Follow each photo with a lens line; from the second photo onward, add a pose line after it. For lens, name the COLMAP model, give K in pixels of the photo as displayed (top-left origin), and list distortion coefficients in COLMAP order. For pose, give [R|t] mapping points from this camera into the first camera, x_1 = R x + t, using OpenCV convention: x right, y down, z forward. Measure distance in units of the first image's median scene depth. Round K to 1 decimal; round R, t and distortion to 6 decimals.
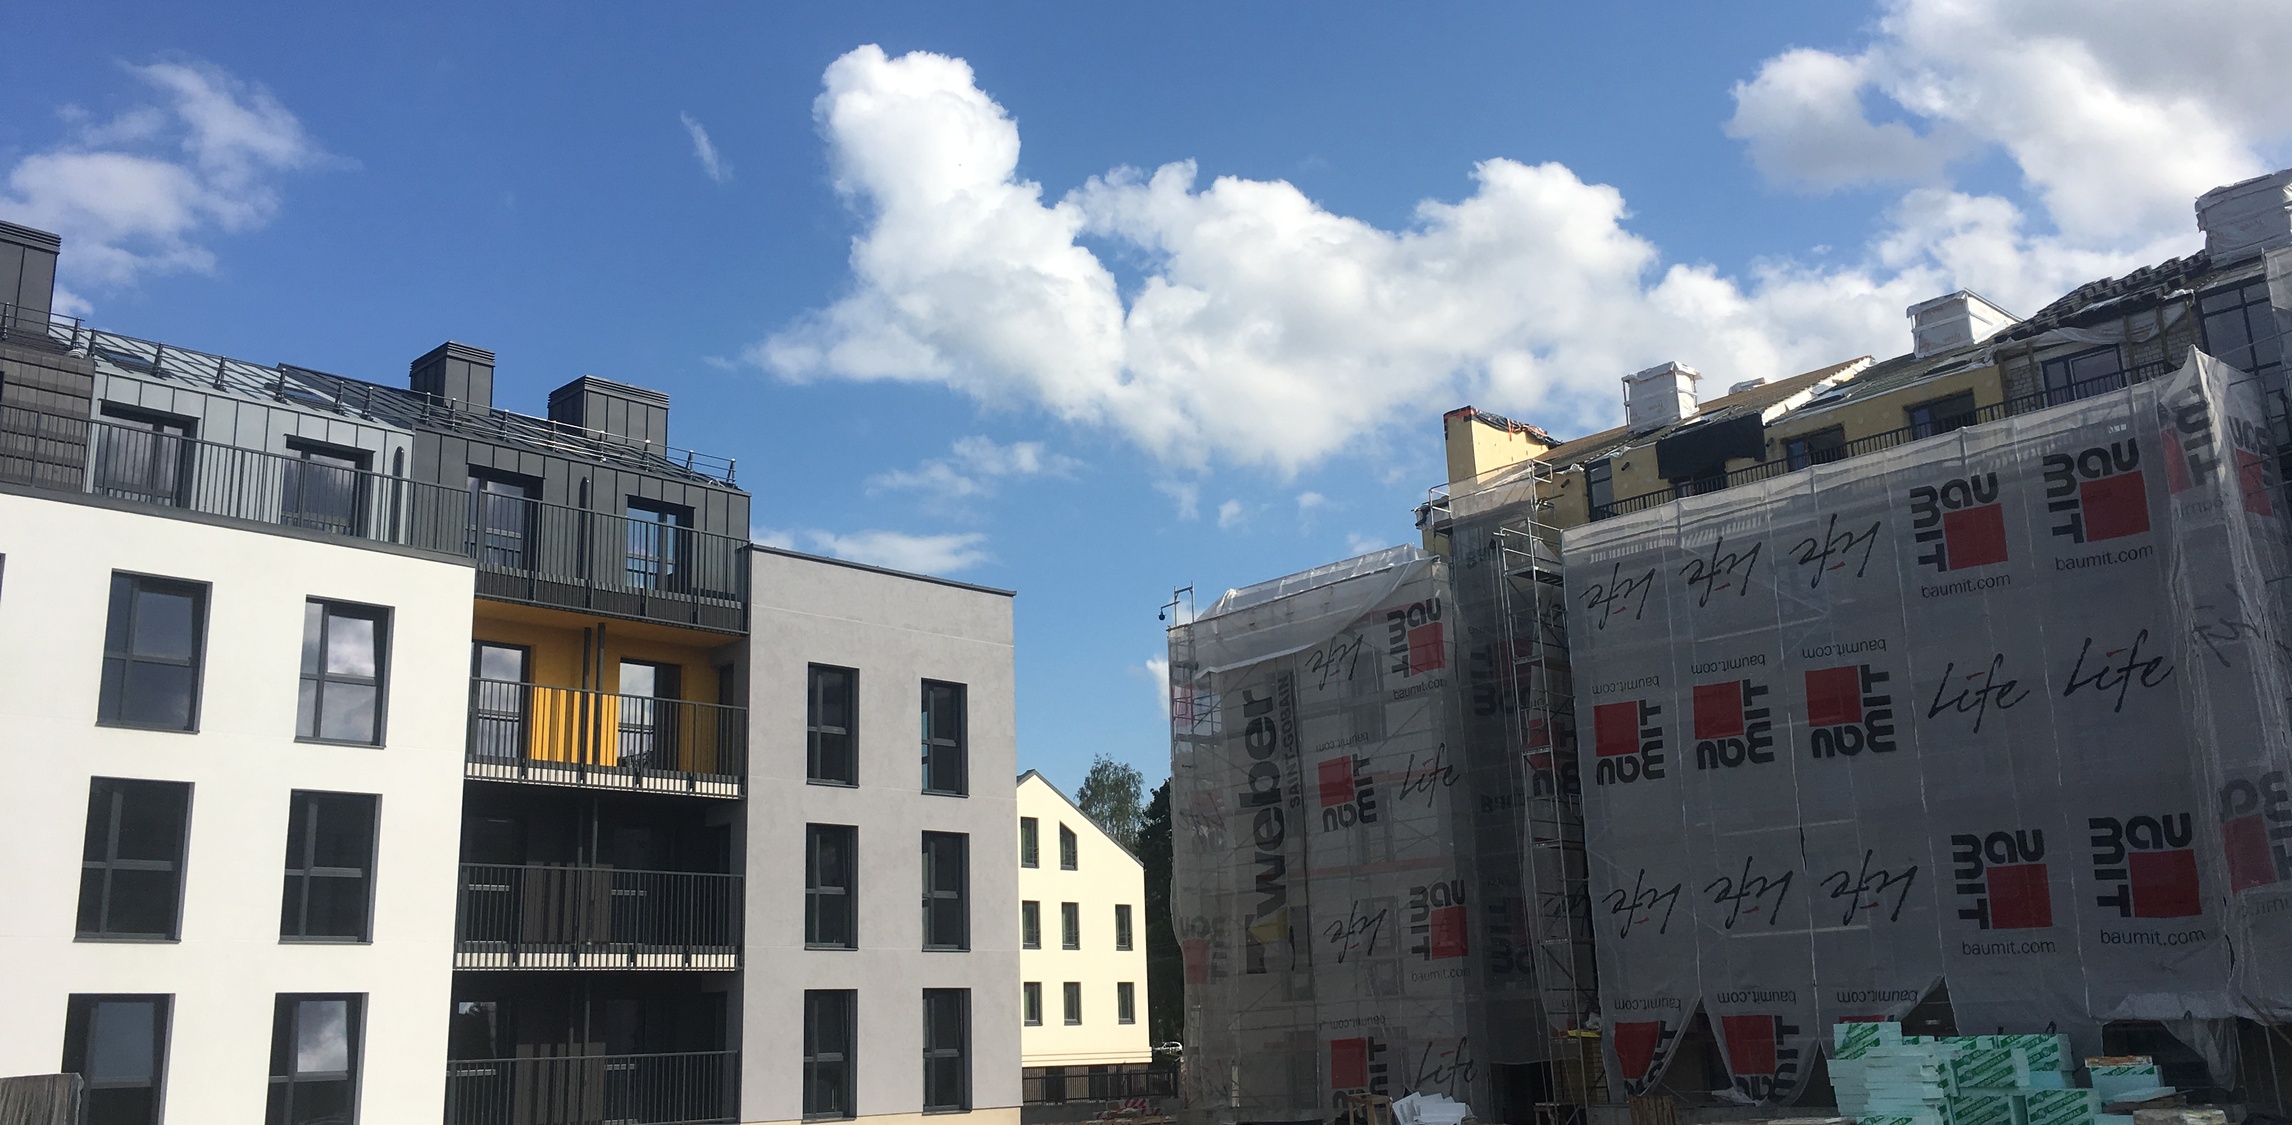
lens RADIAL K [[1946.4, 0, 1146.0], [0, 1946.4, 562.5], [0, 0, 1]] dist [0.085384, -0.095569]
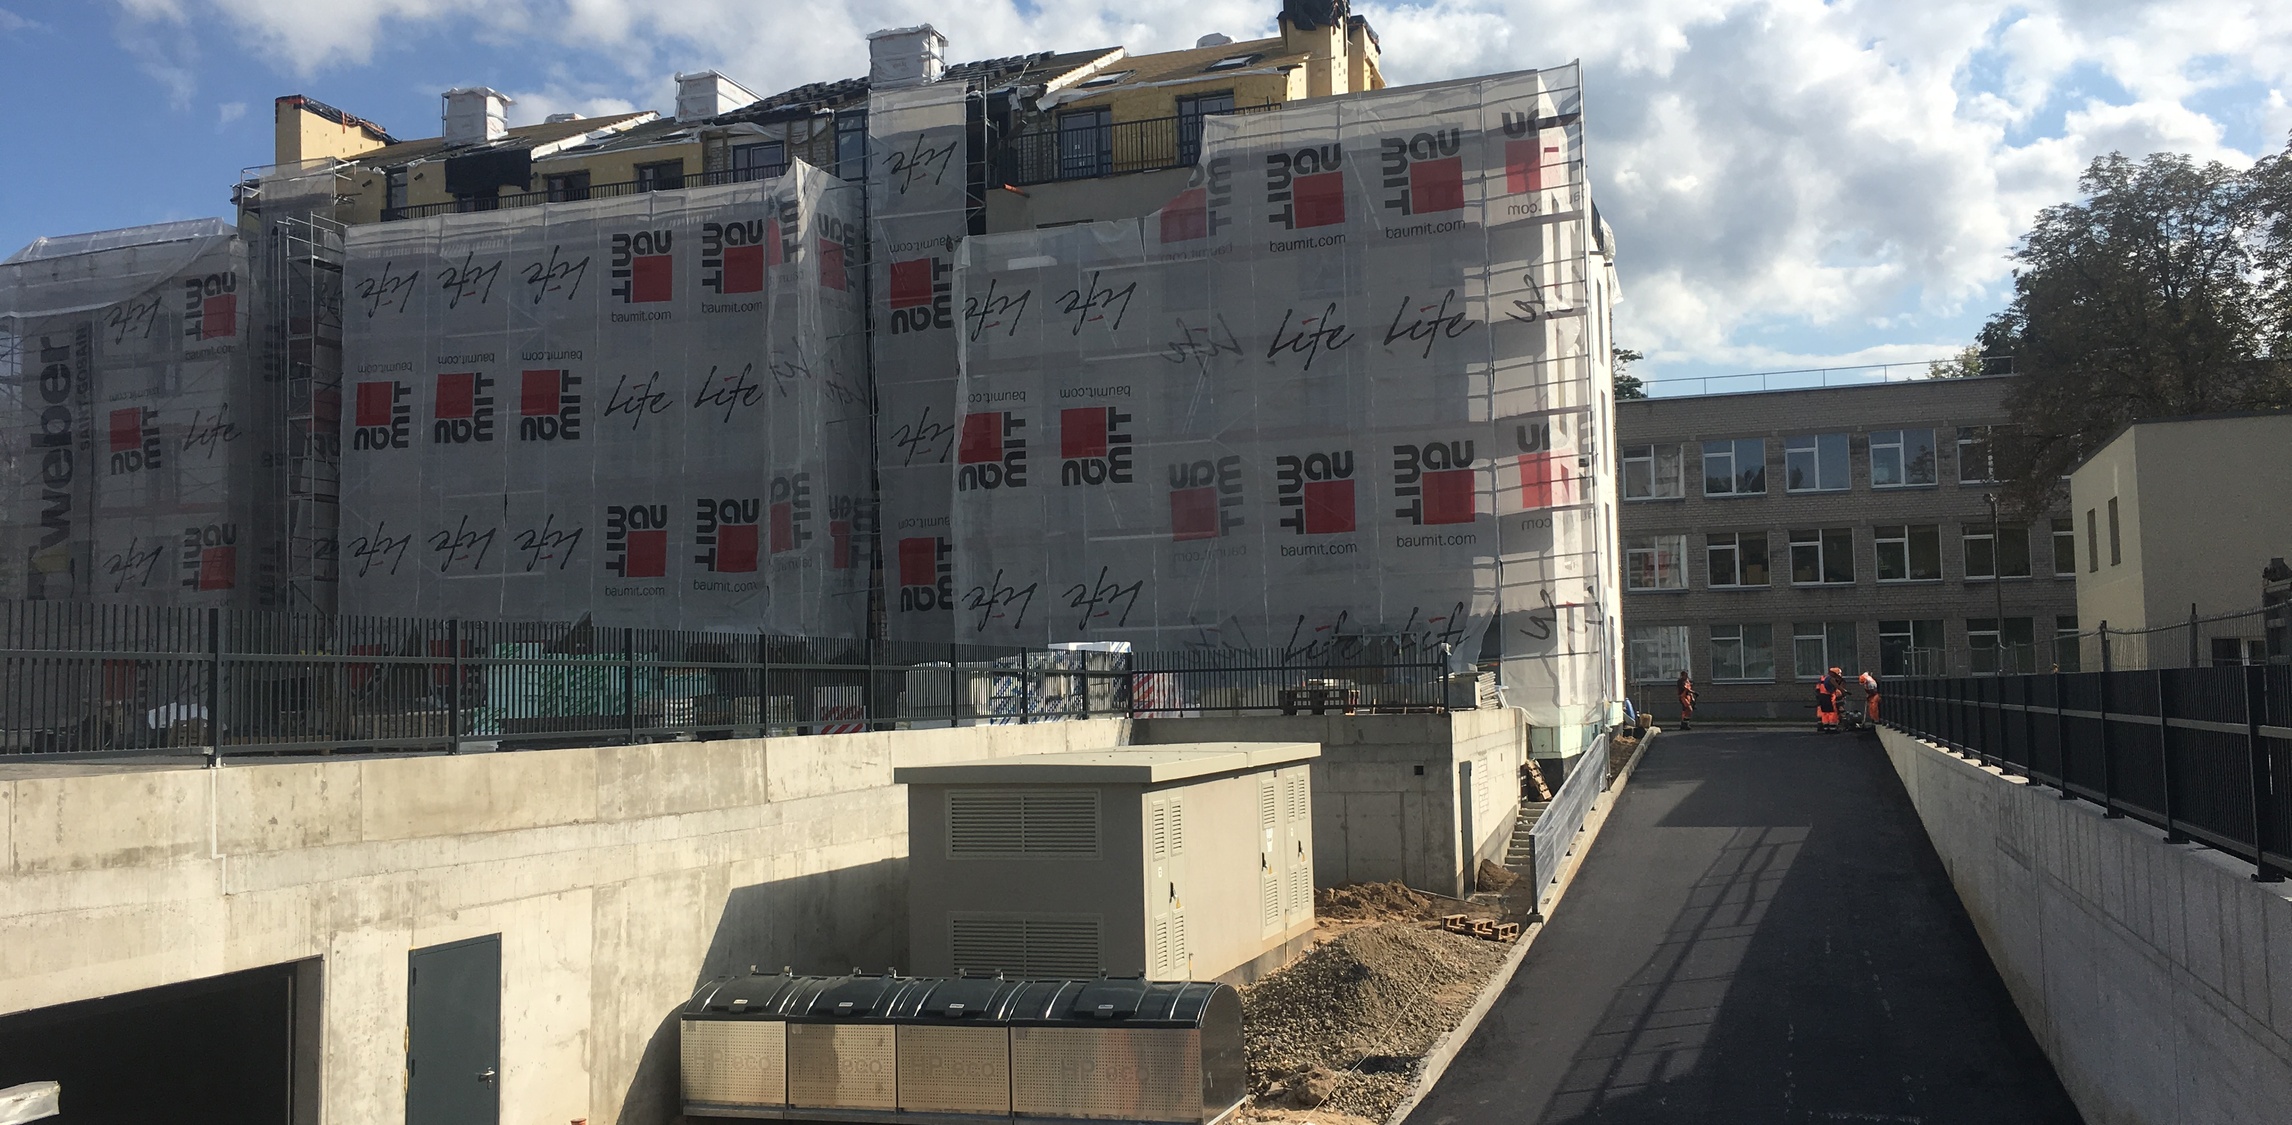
lens RADIAL K [[1946.4, 0, 1146.0], [0, 1946.4, 562.5], [0, 0, 1]] dist [0.085384, -0.095569]
pose [[0.888826, 0.047929, 0.455732, 0.116131], [-0.122824, 0.983043, 0.136161, -0.038872], [-0.441478, -0.176998, 0.879641, -0.261180]]
